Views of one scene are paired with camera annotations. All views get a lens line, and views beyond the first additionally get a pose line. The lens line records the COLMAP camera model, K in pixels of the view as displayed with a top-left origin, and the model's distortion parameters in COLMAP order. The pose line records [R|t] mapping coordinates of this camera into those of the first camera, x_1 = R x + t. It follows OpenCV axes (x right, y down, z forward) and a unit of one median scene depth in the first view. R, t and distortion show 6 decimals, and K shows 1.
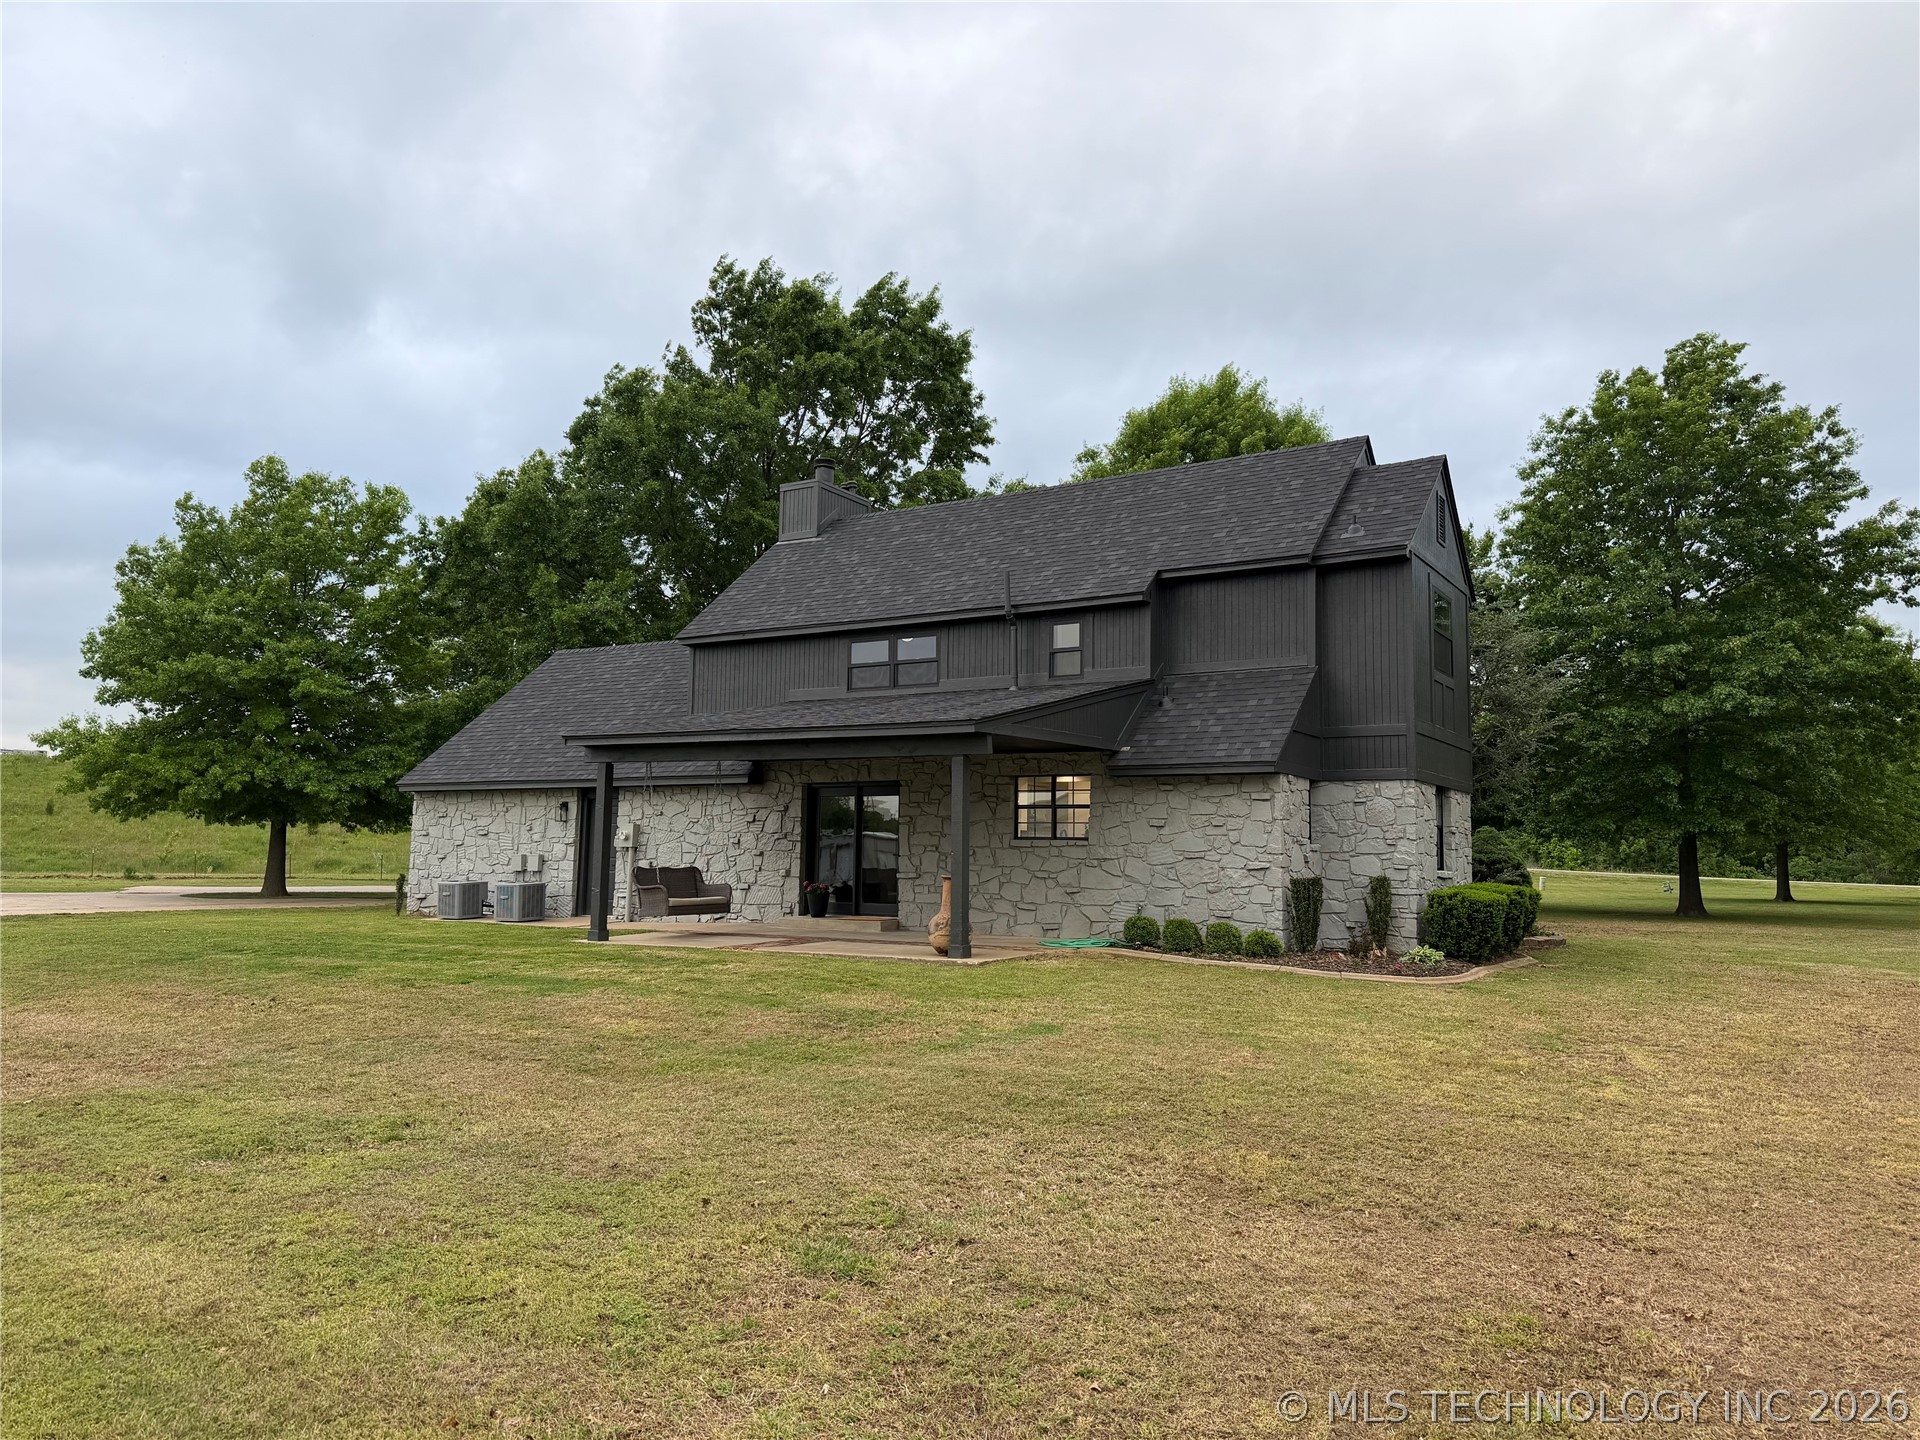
lens RADIAL K [[1322.6, 0, 960.0], [0, 1322.6, 720.0], [0, 0, 1]] dist [0.179740, -0.297174]
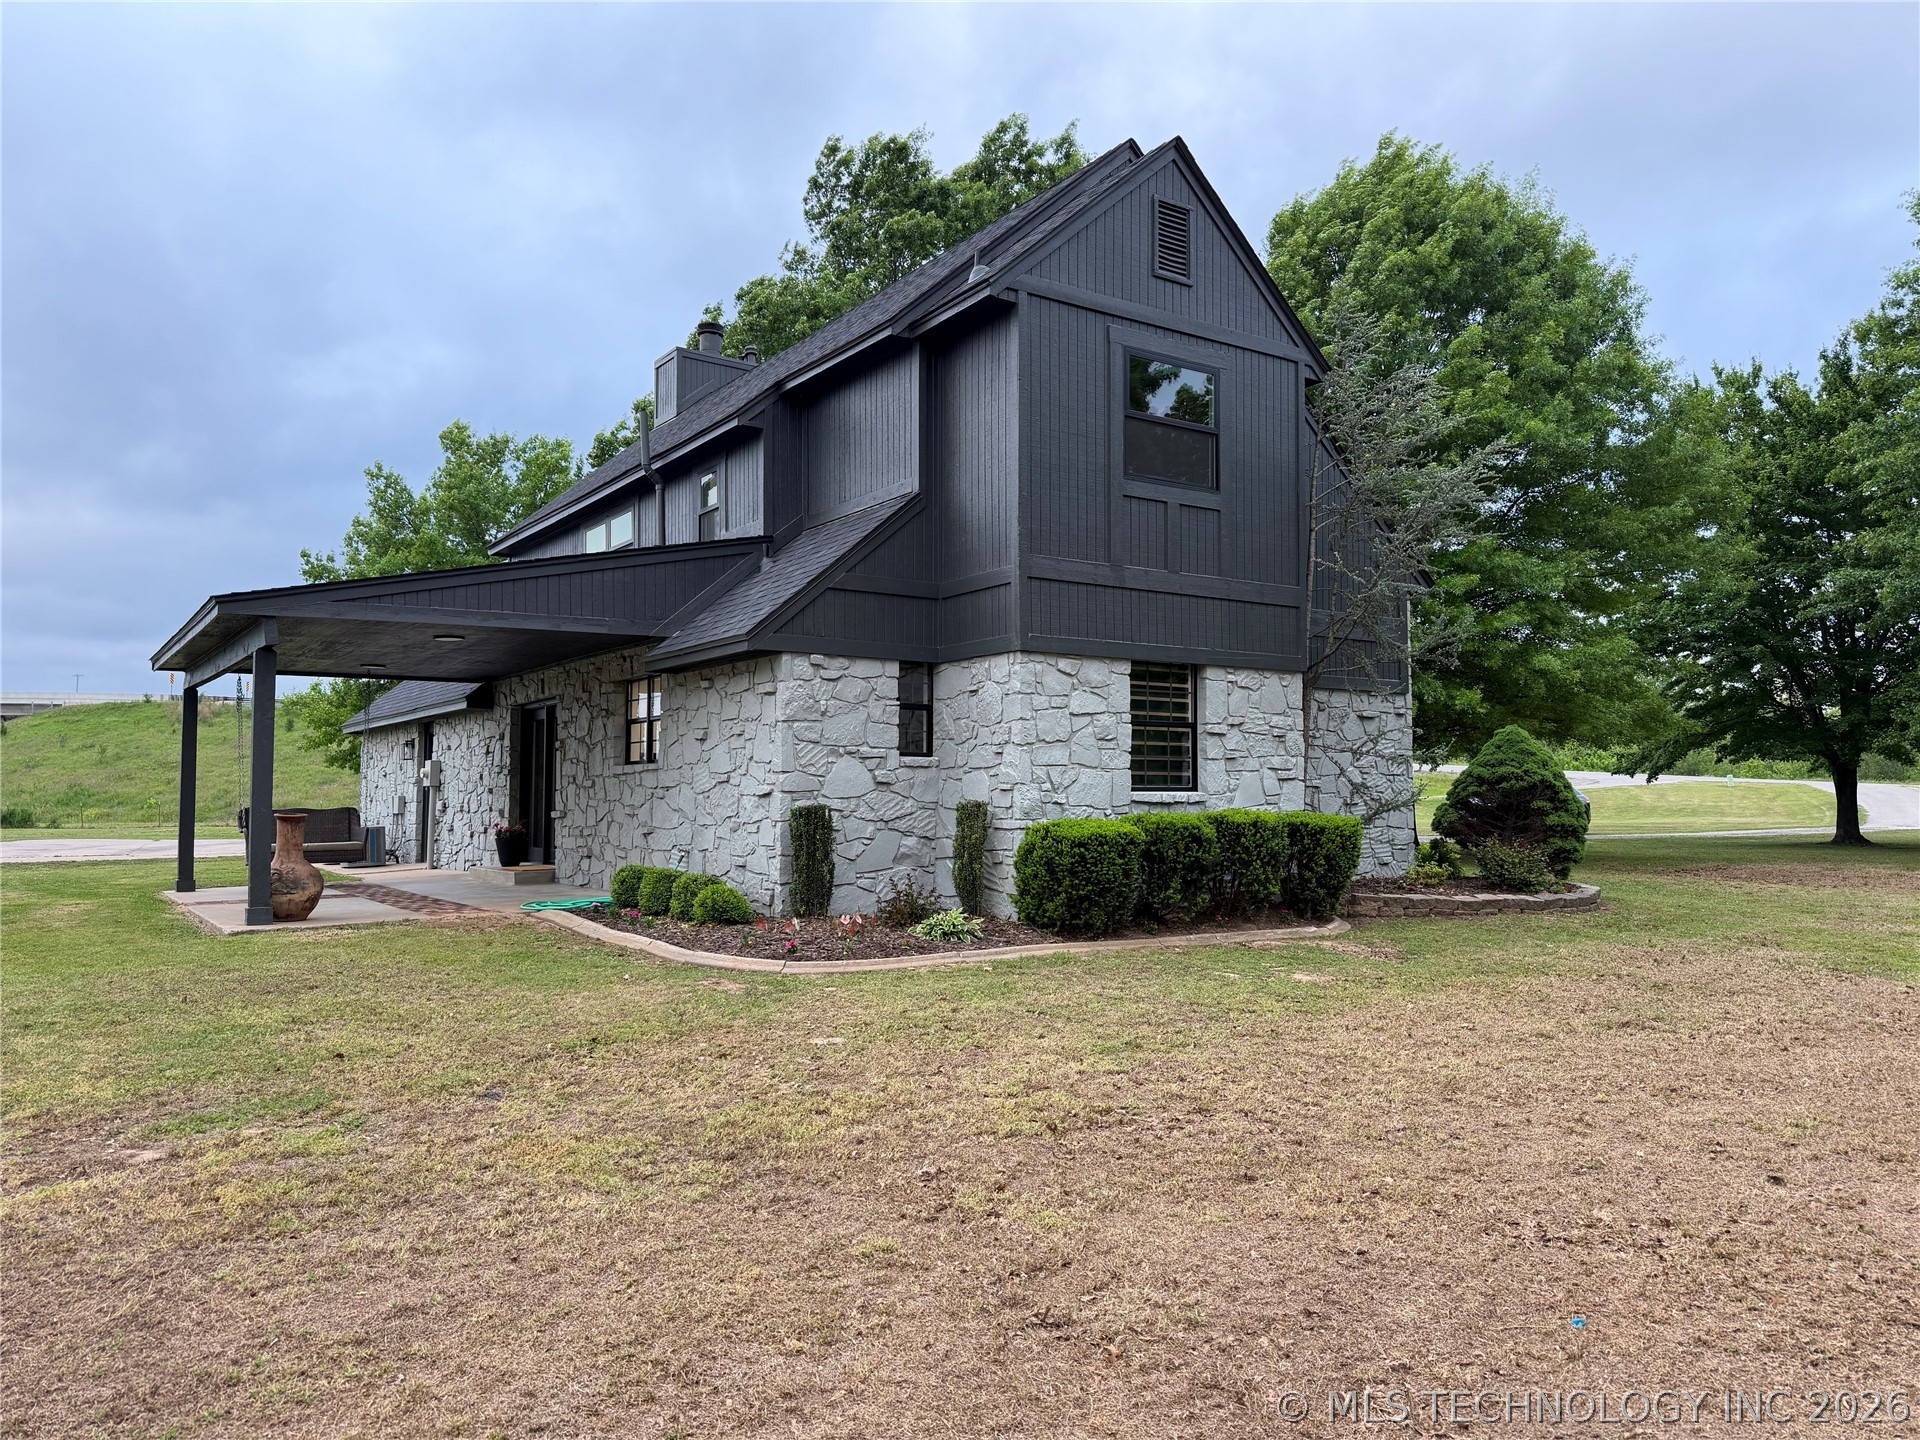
lens RADIAL K [[1335.1, 0, 1016.2], [0, 1335.1, 716.5], [0, 0, 1]] dist [0.056263, -0.121238]
pose [[0.921617, -0.043623, -0.385642, 0.540660], [0.060548, 0.997657, 0.031846, 0.051578], [0.383349, -0.052700, 0.922099, 0.381676]]
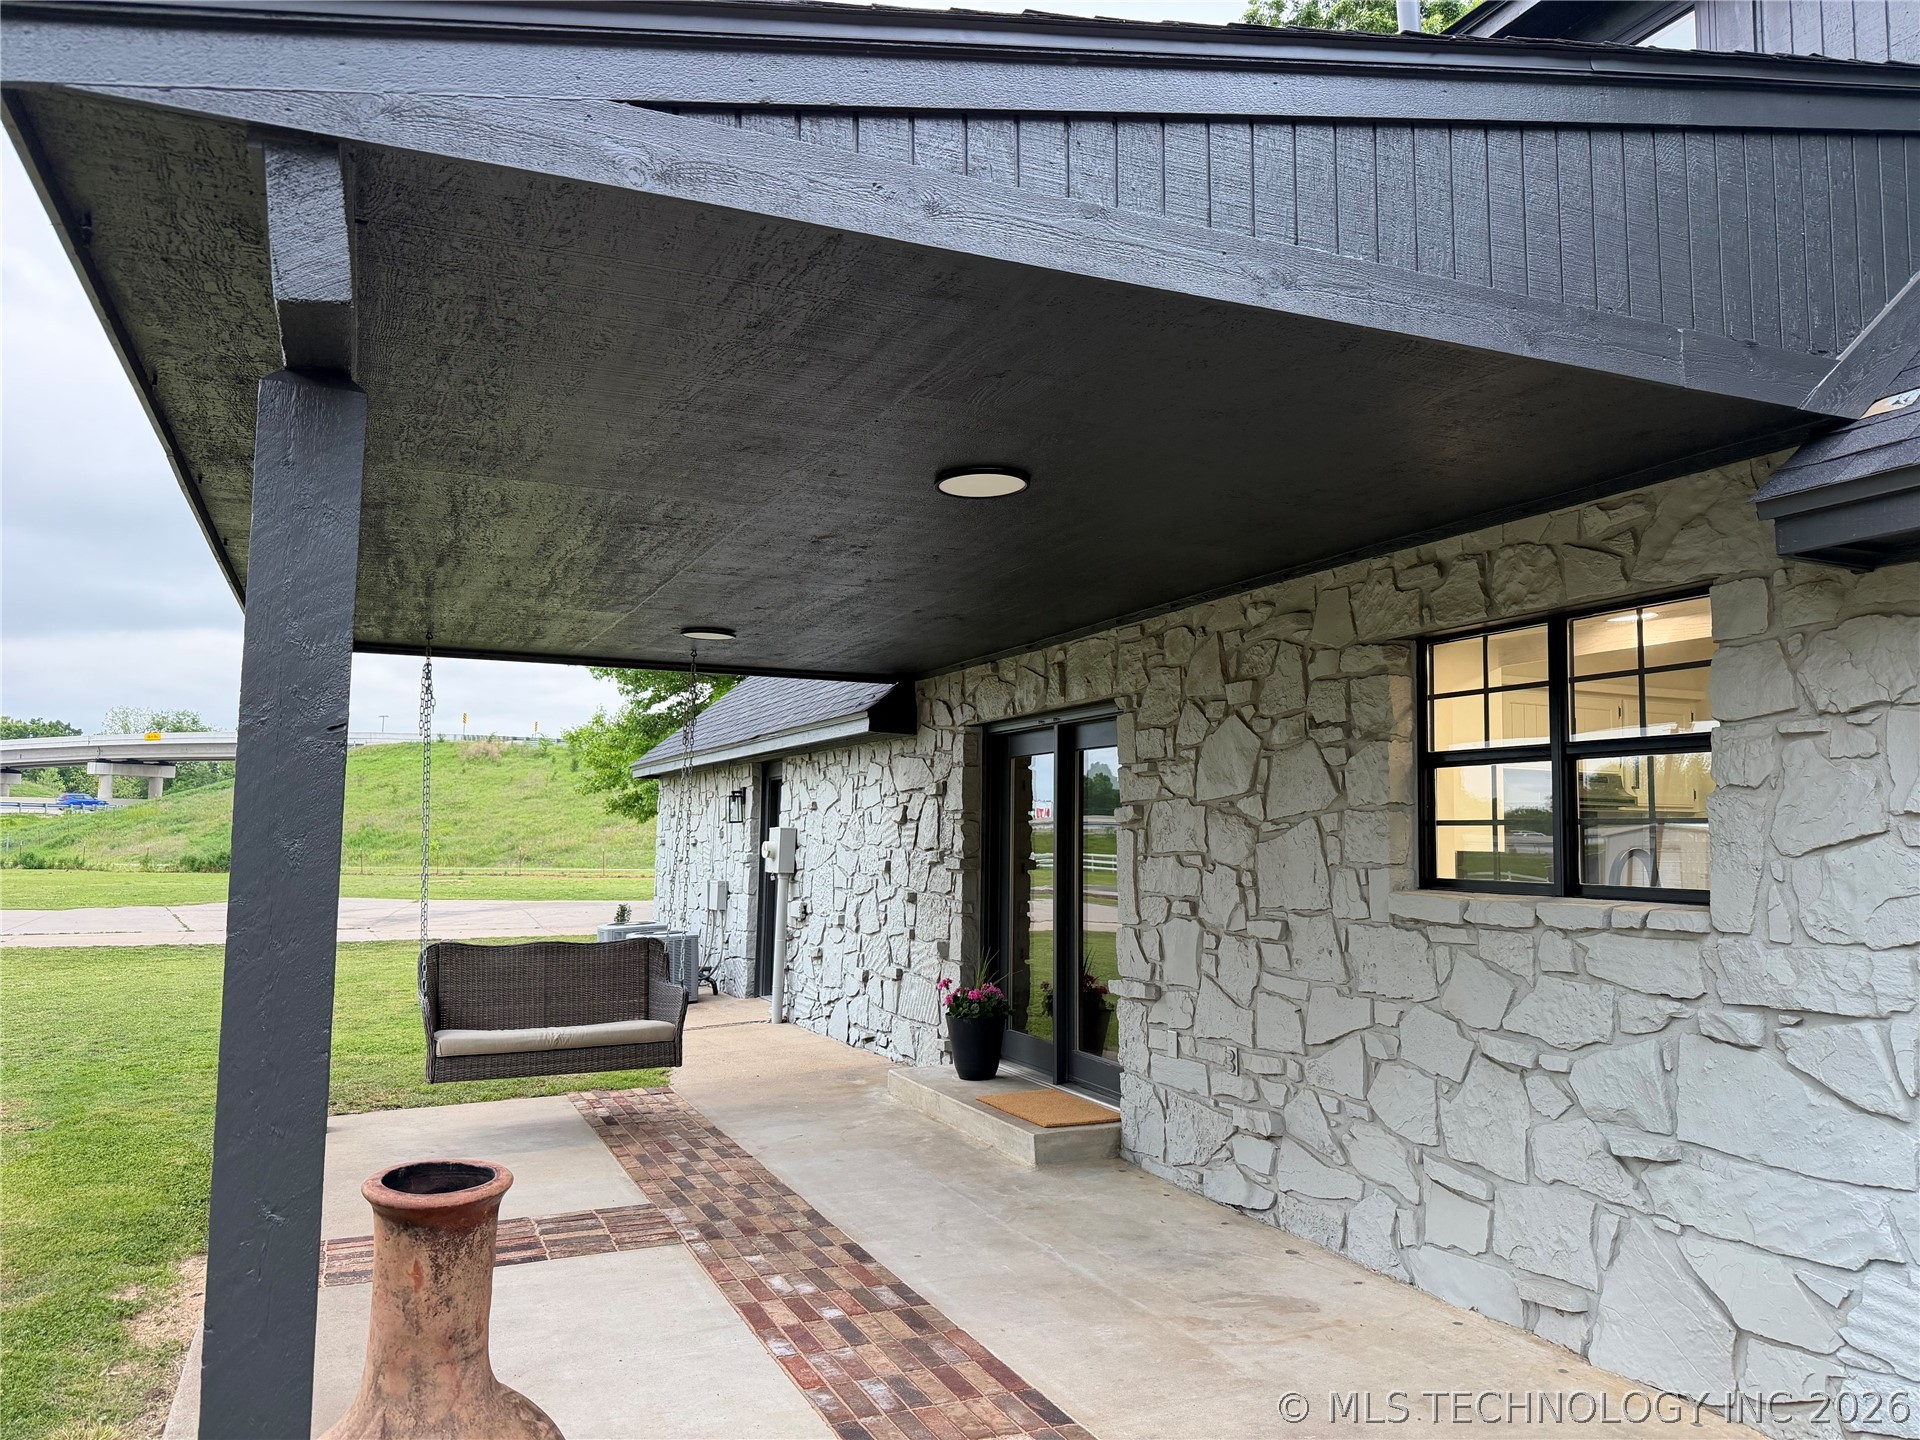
lens RADIAL K [[1322.6, 0, 960.0], [0, 1322.6, 720.0], [0, 0, 1]] dist [0.179740, -0.297174]
pose [[0.816219, -0.058258, -0.574797, 0.118726], [0.064189, 0.997888, -0.009990, 0.054867], [0.574165, -0.028741, 0.818235, 0.738250]]
